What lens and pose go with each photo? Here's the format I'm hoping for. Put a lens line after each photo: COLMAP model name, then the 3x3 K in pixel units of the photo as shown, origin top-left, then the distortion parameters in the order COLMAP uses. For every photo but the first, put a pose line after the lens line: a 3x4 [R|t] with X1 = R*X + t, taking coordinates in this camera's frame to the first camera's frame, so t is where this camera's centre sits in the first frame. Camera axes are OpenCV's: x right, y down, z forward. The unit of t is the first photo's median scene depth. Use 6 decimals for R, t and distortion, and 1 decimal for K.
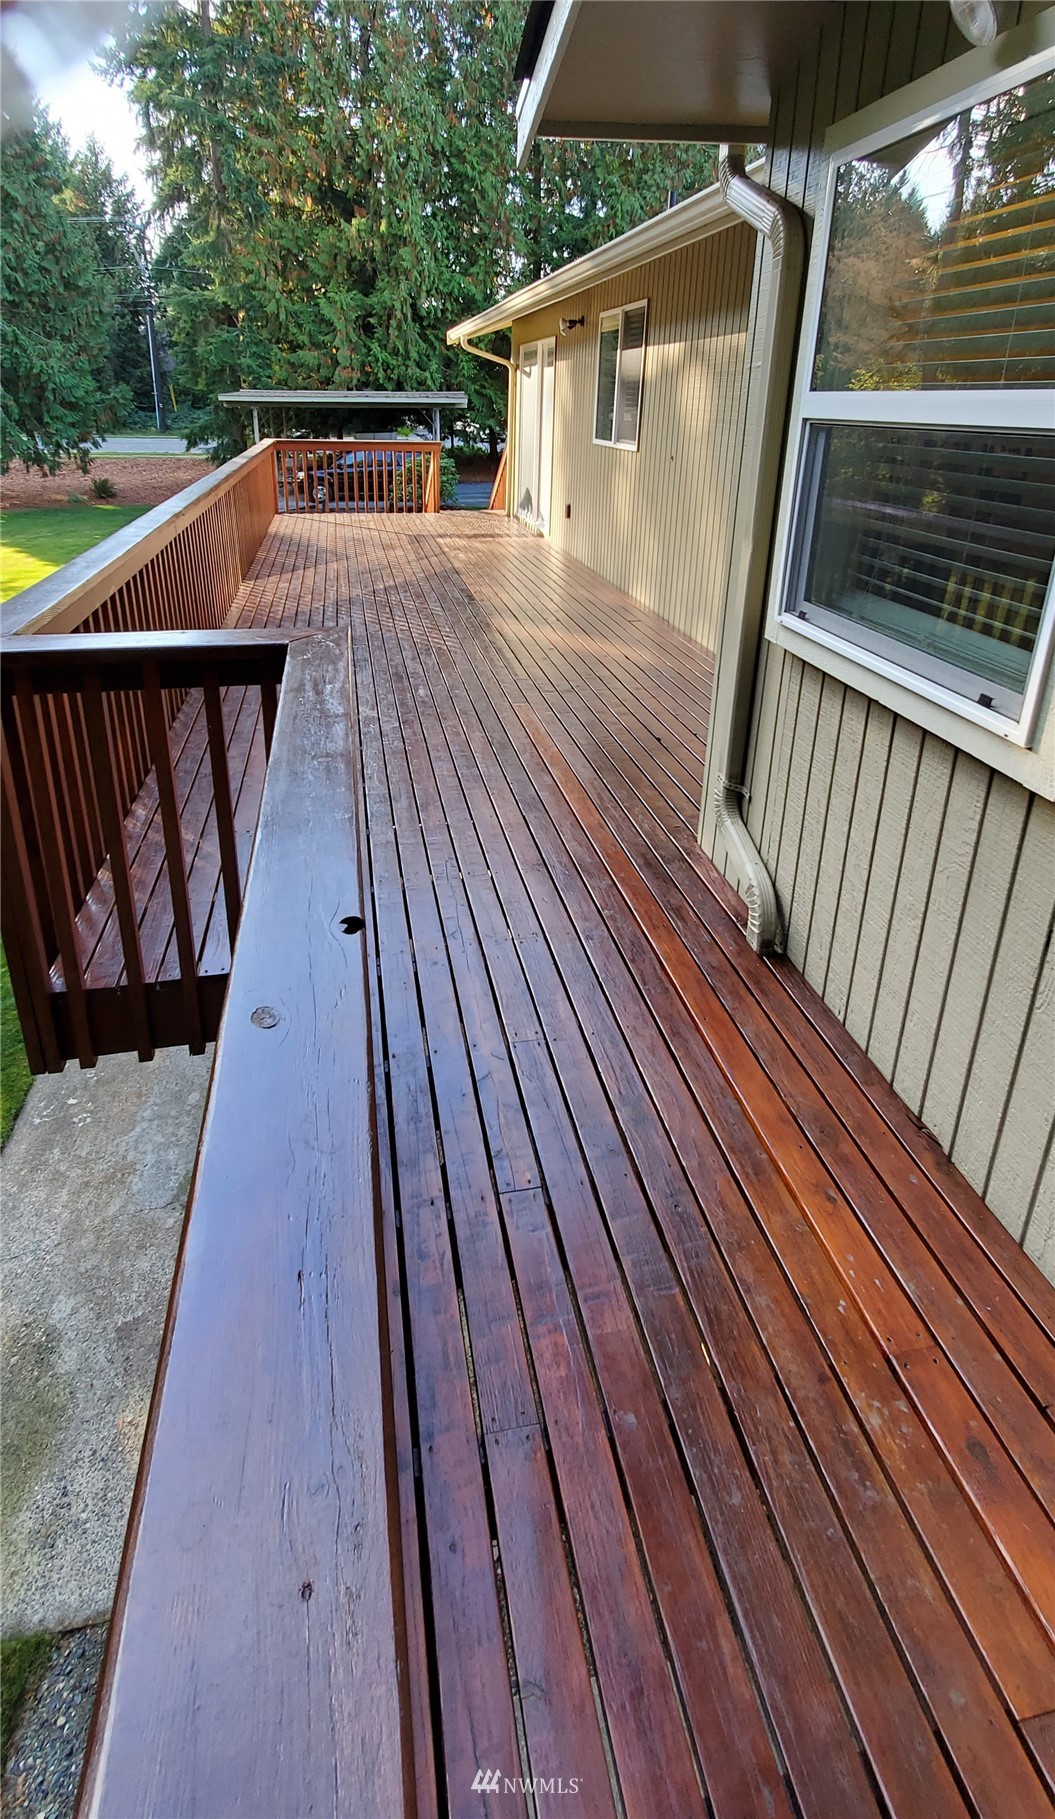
lens RADIAL K [[1090.9, 0, 524.2], [0, 1090.9, 912.3], [0, 0, 1]] dist [0.005835, -0.002334]
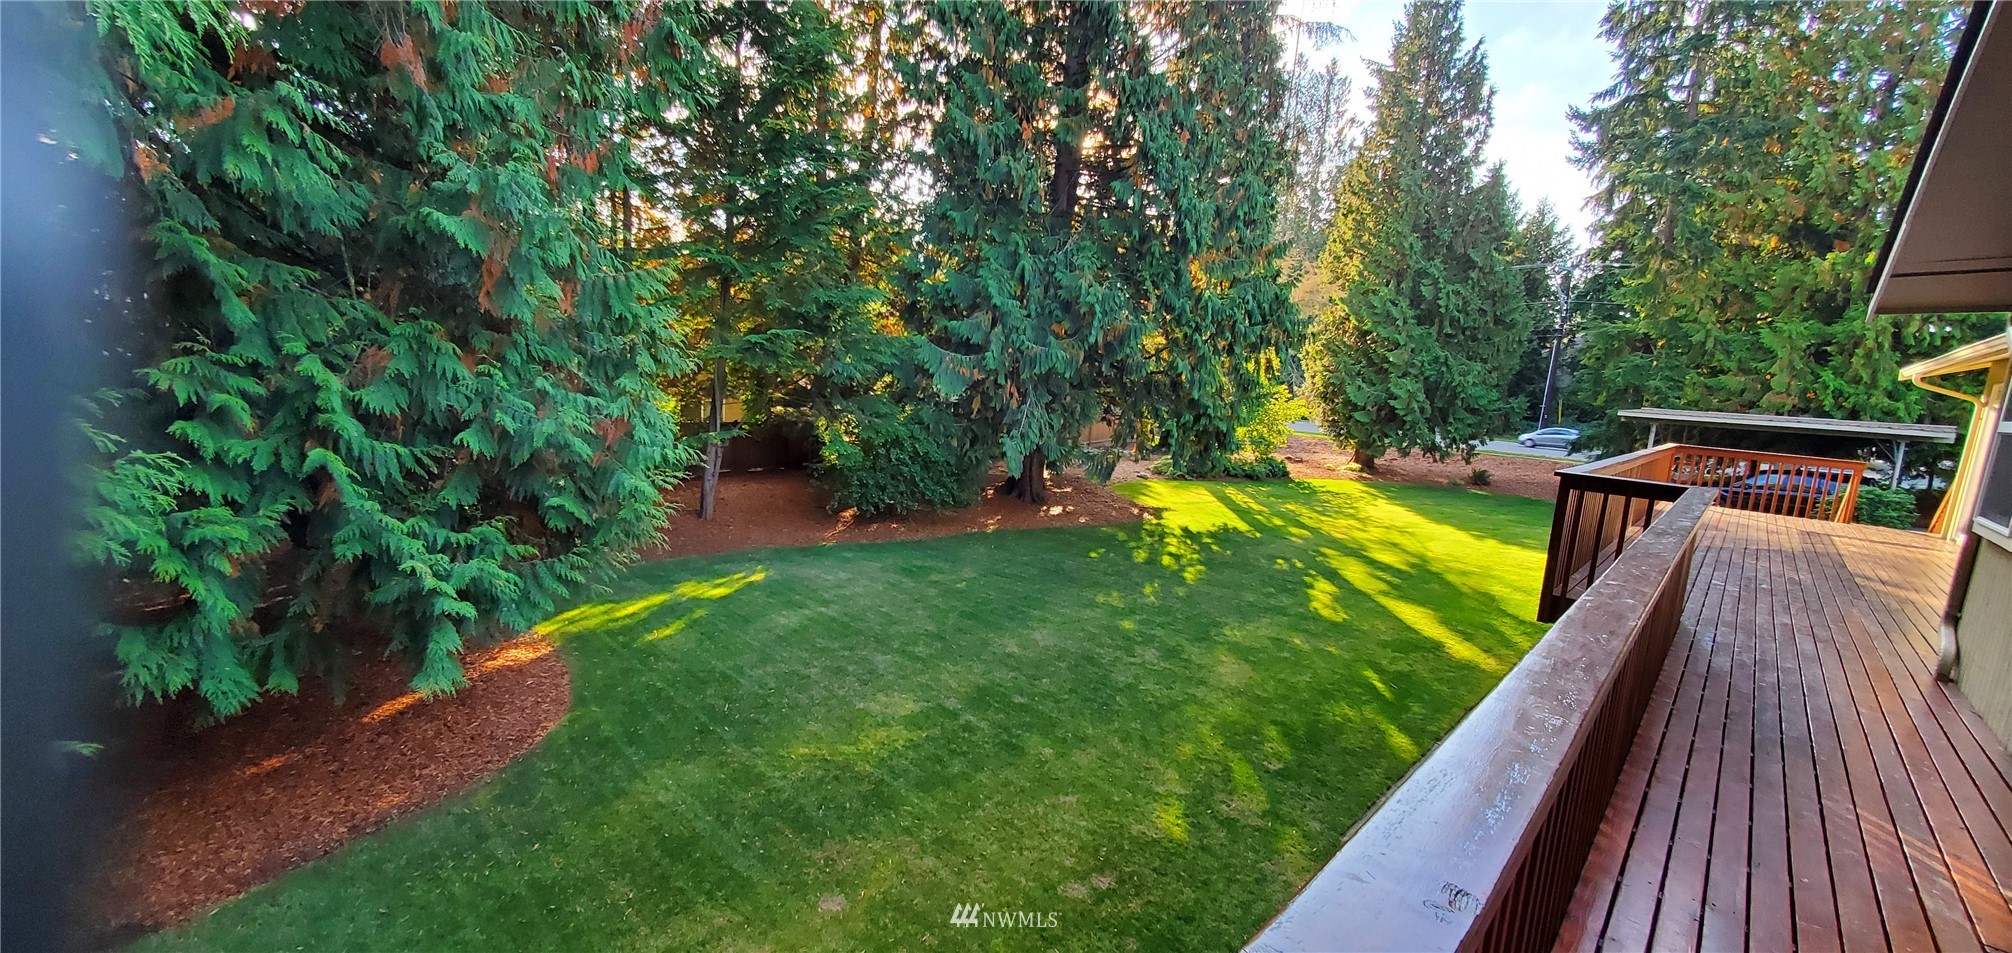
lens RADIAL K [[786.5, 0, 1097.2], [0, 786.5, 503.2], [0, 0, 1]] dist [0.003649, 0.000734]
pose [[0.663017, 0.151669, -0.733079, -0.041260], [-0.369144, 0.918164, -0.143902, -0.099765], [0.651261, 0.366021, 0.664746, 0.205837]]
